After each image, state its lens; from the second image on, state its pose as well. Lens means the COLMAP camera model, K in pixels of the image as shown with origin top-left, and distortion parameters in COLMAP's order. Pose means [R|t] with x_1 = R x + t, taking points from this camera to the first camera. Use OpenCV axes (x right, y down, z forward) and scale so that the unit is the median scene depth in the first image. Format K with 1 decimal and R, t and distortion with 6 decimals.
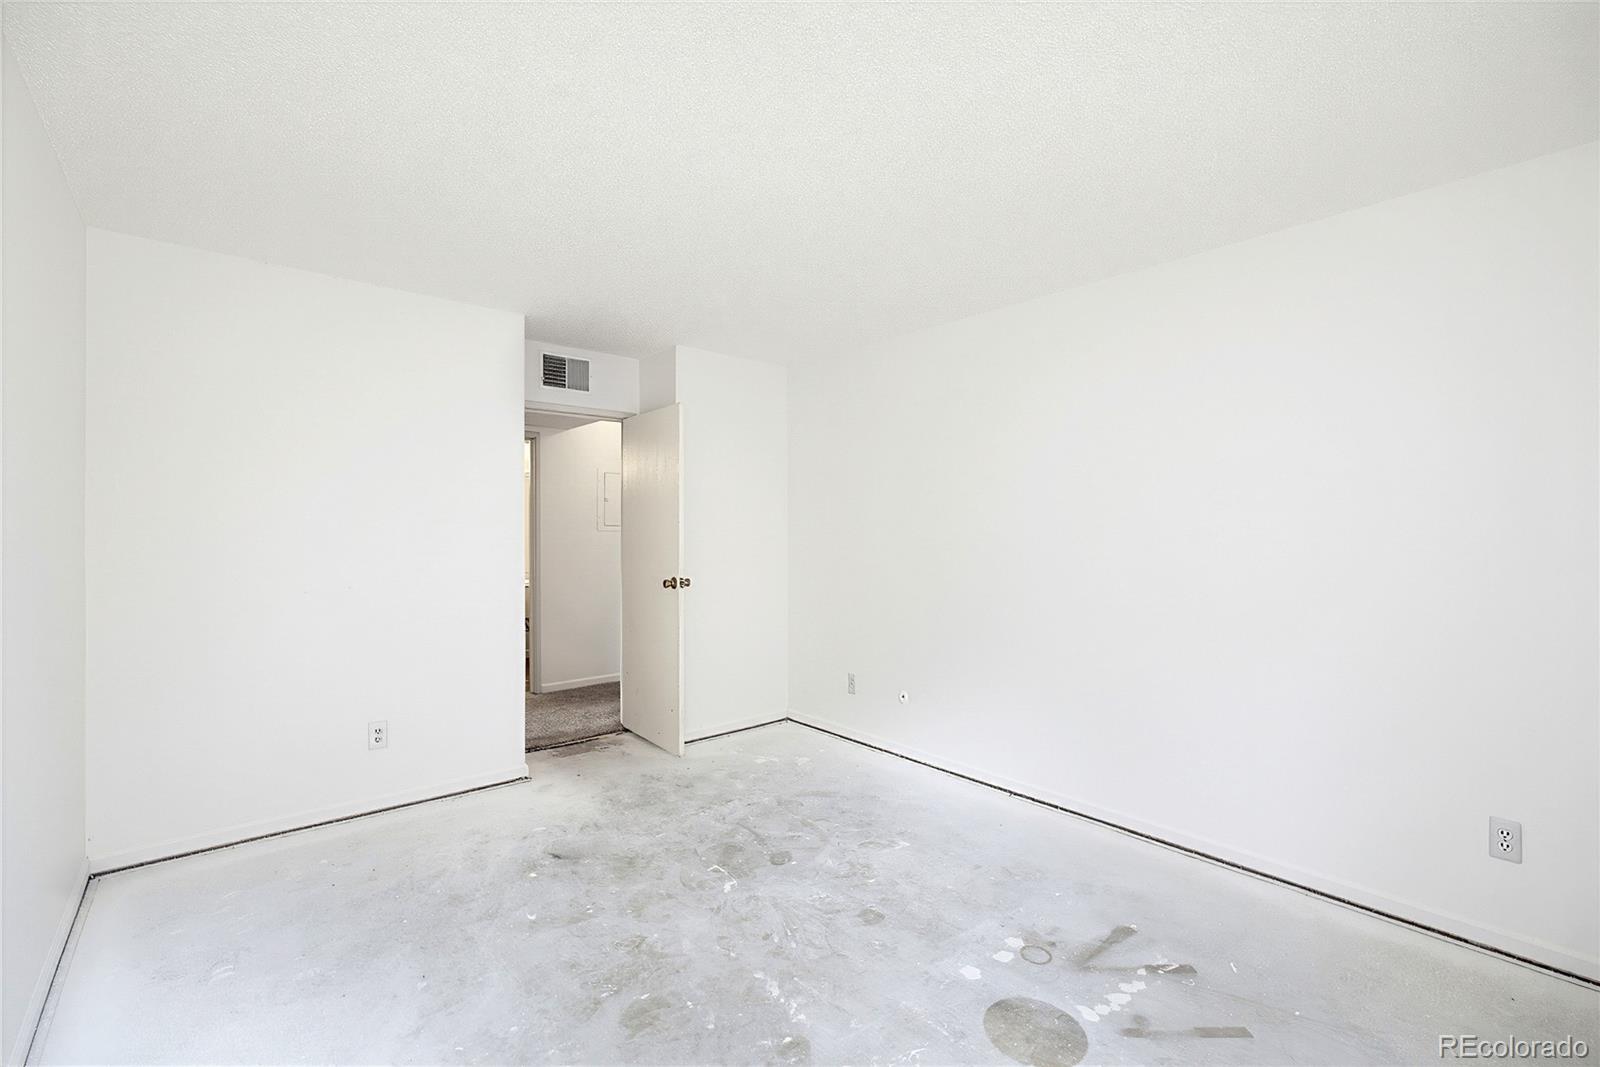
lens RADIAL K [[681.3, 0, 791.7], [0, 681.3, 527.4], [0, 0, 1]] dist [-0.018939, 0.005071]
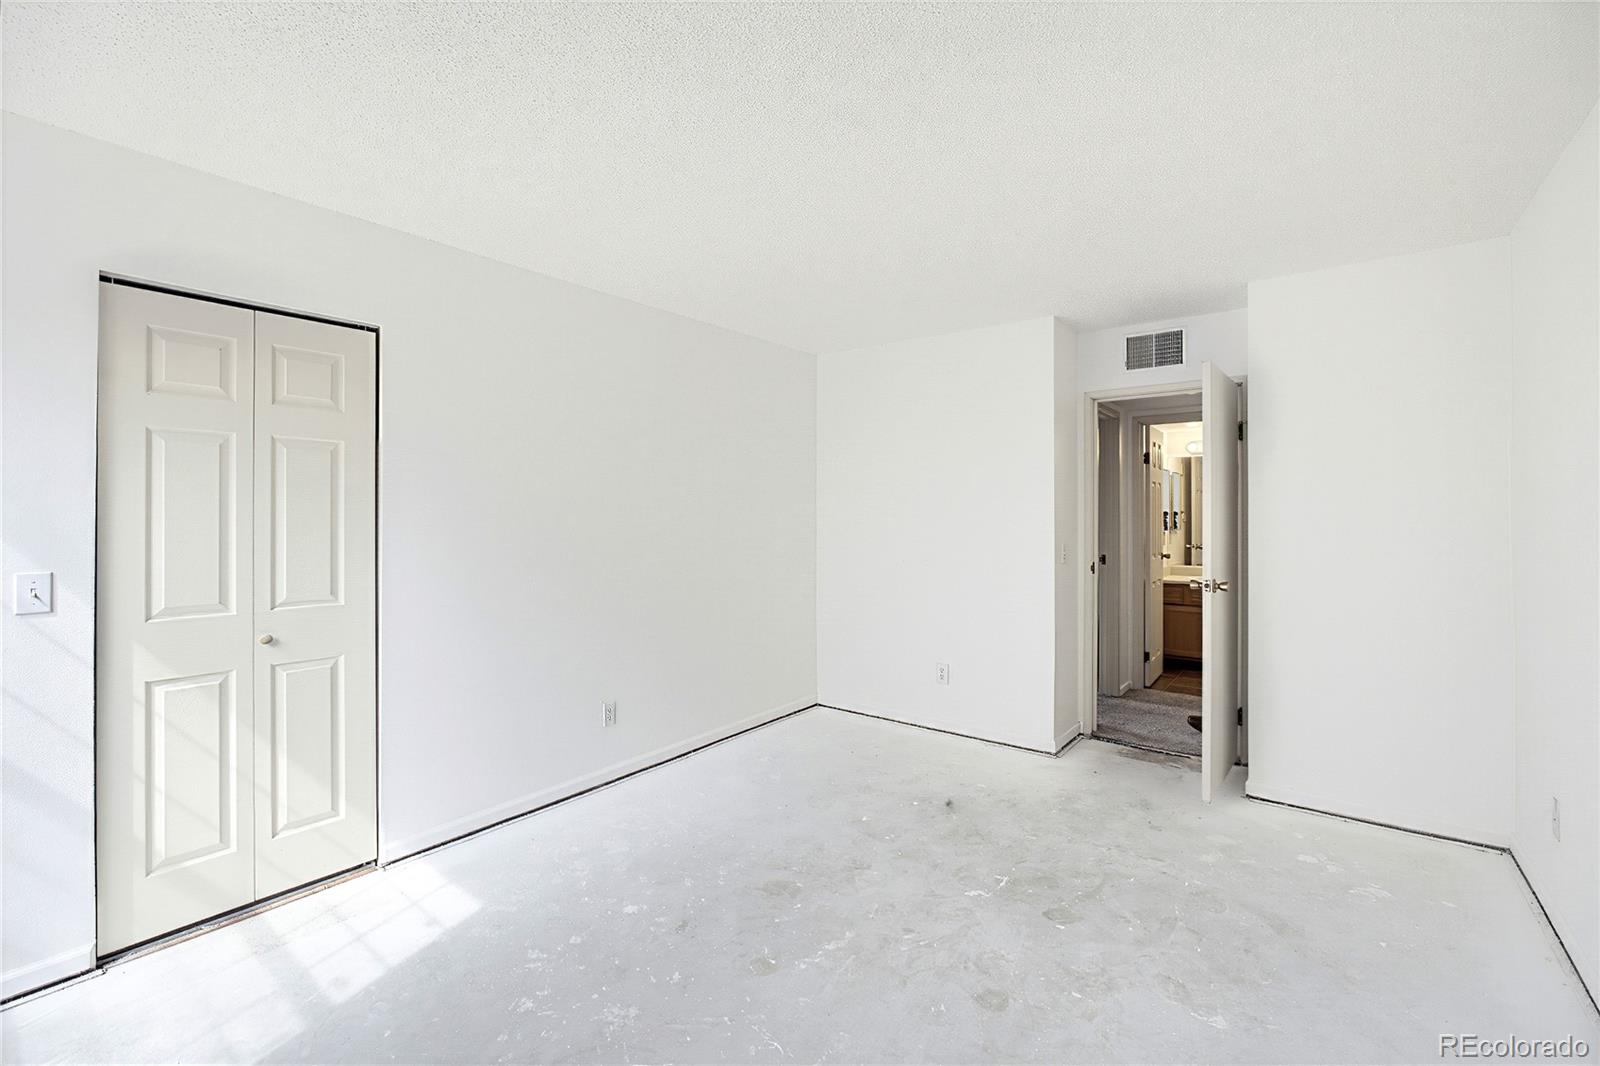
lens RADIAL K [[681.3, 0, 803.2], [0, 681.3, 522.6], [0, 0, 1]] dist [-0.018939, 0.005071]
pose [[0.202297, 0.007338, -0.979297, 0.746835], [0.004702, 0.999953, 0.008464, -0.003459], [0.979313, -0.006317, 0.202253, 0.538281]]
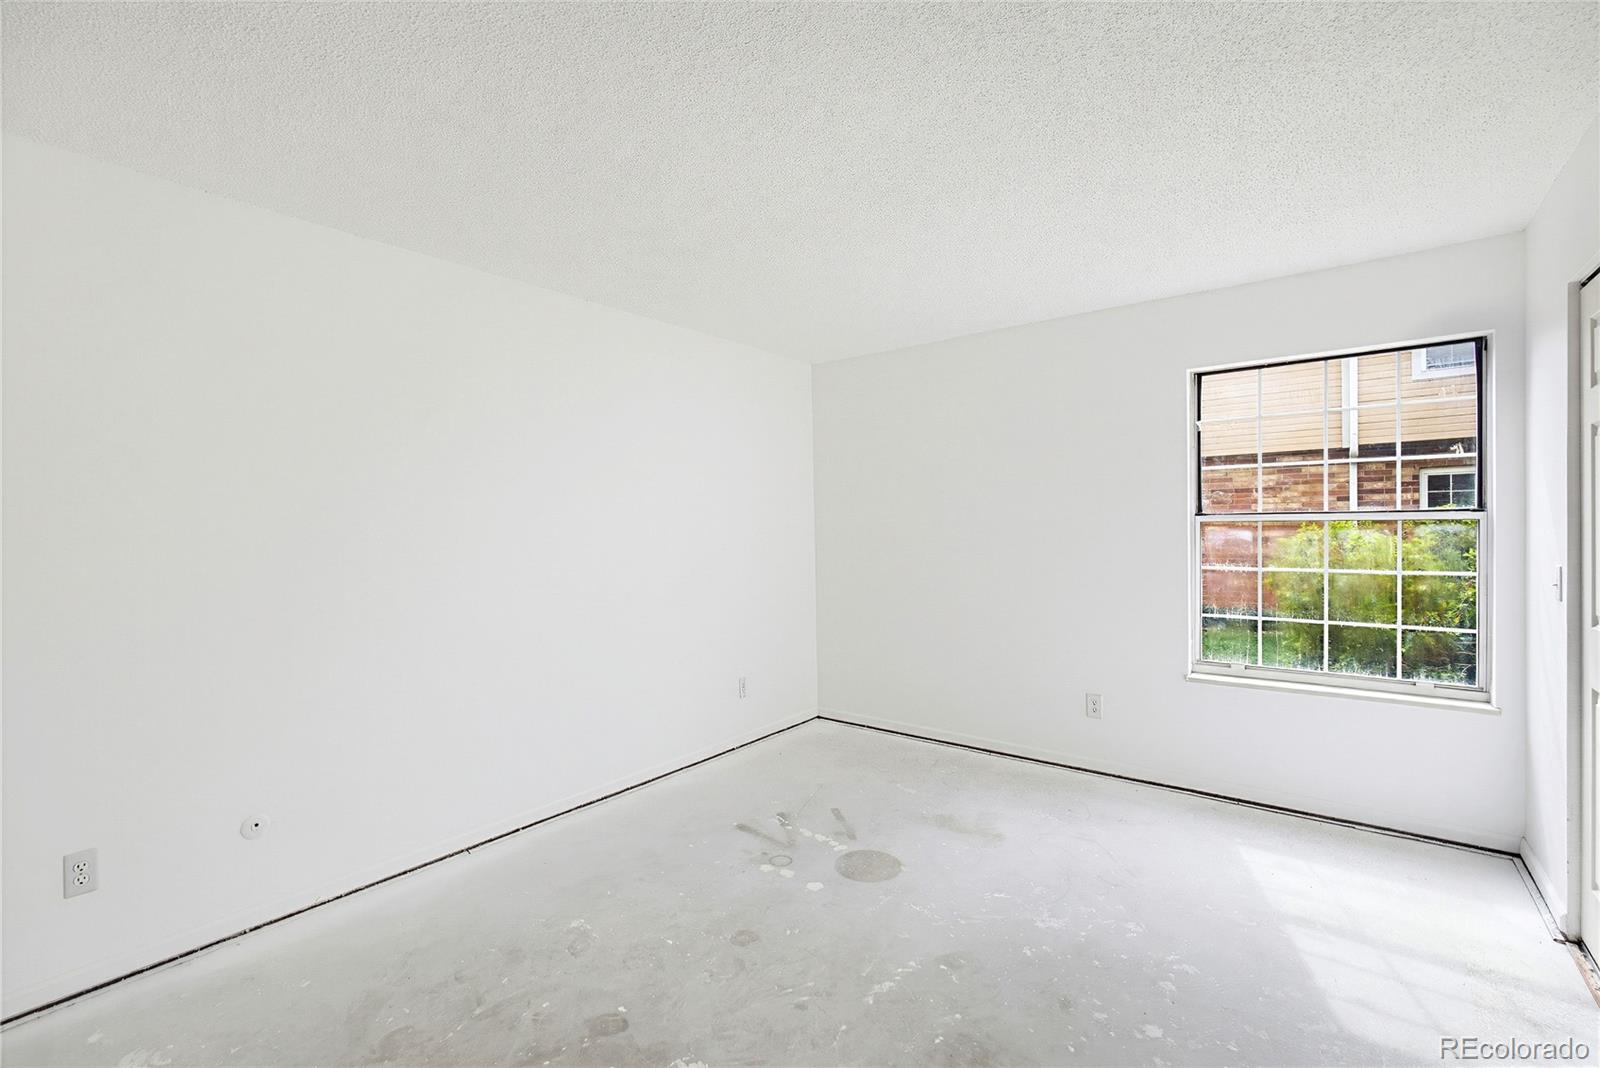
lens RADIAL K [[681.3, 0, 793.8], [0, 681.3, 532.7], [0, 0, 1]] dist [-0.018939, 0.005071]
pose [[-0.193034, -0.006813, 0.981168, -0.723029], [0.008512, 0.999927, 0.008618, -0.004456], [-0.981155, 0.010016, -0.192962, 0.966529]]
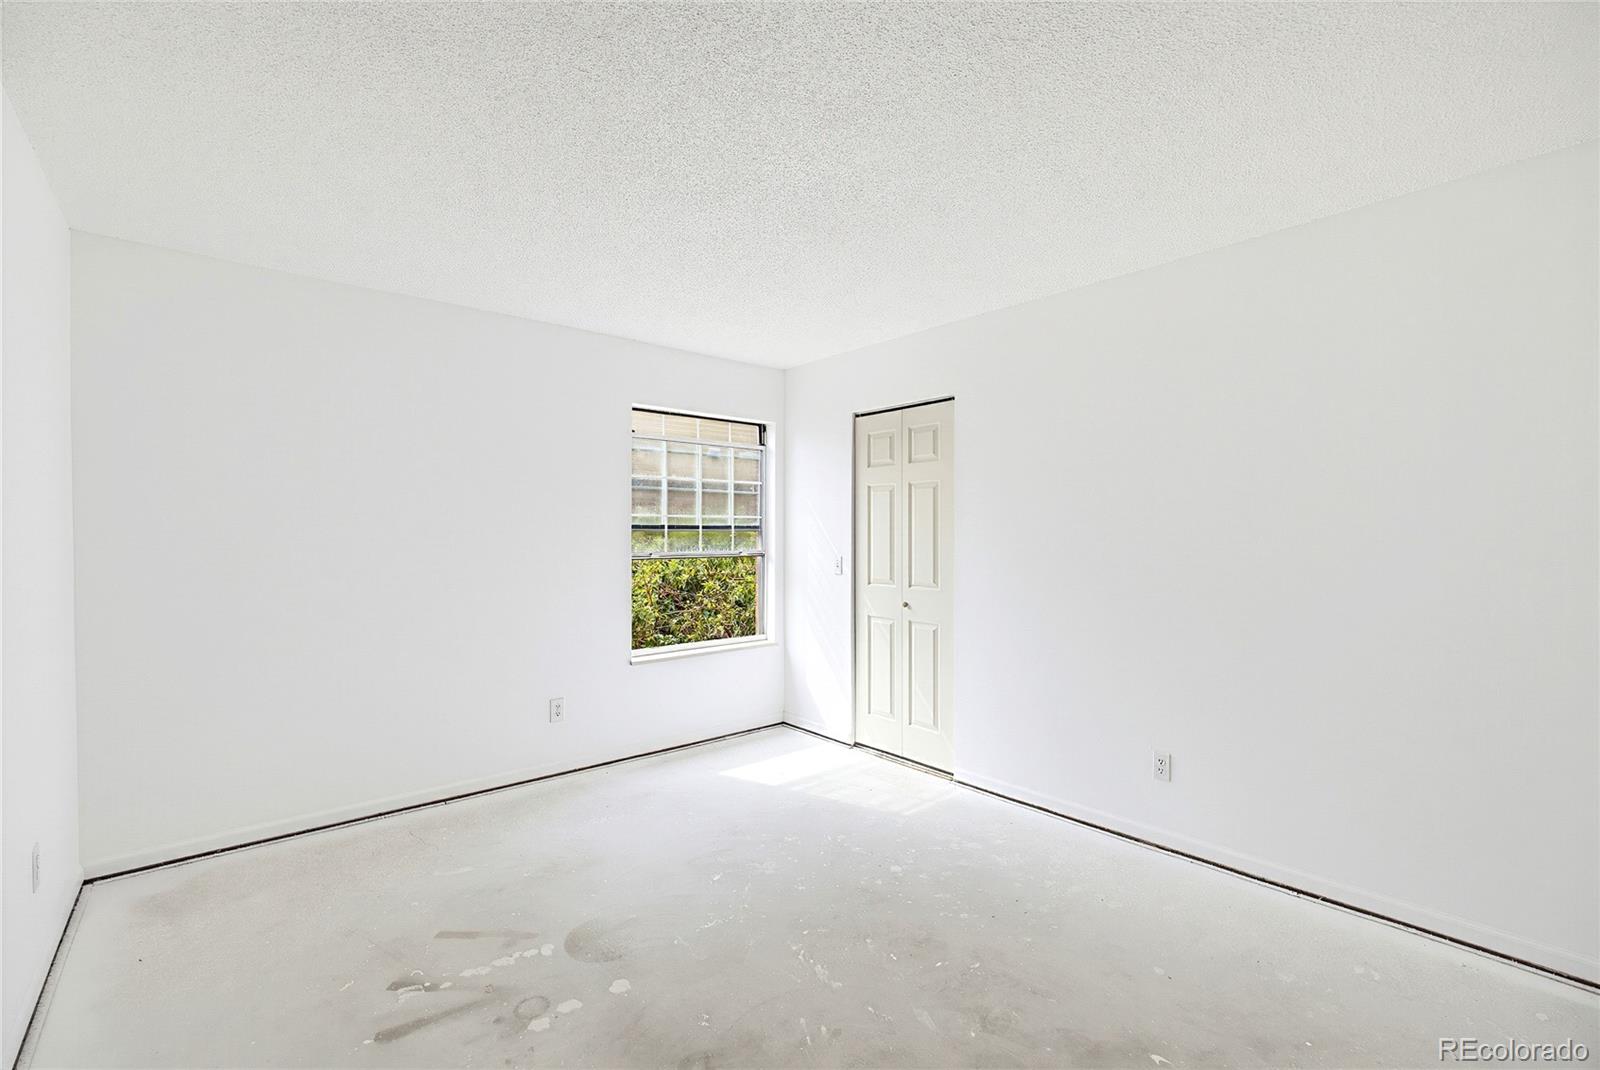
lens RADIAL K [[681.3, 0, 784.7], [0, 681.3, 538.1], [0, 0, 1]] dist [-0.018939, 0.005071]
pose [[-0.999957, -0.000781, 0.009195, 0.014297], [-0.000776, 1.000000, 0.000512, 0.007299], [-0.009196, 0.000505, -0.999958, 1.499145]]
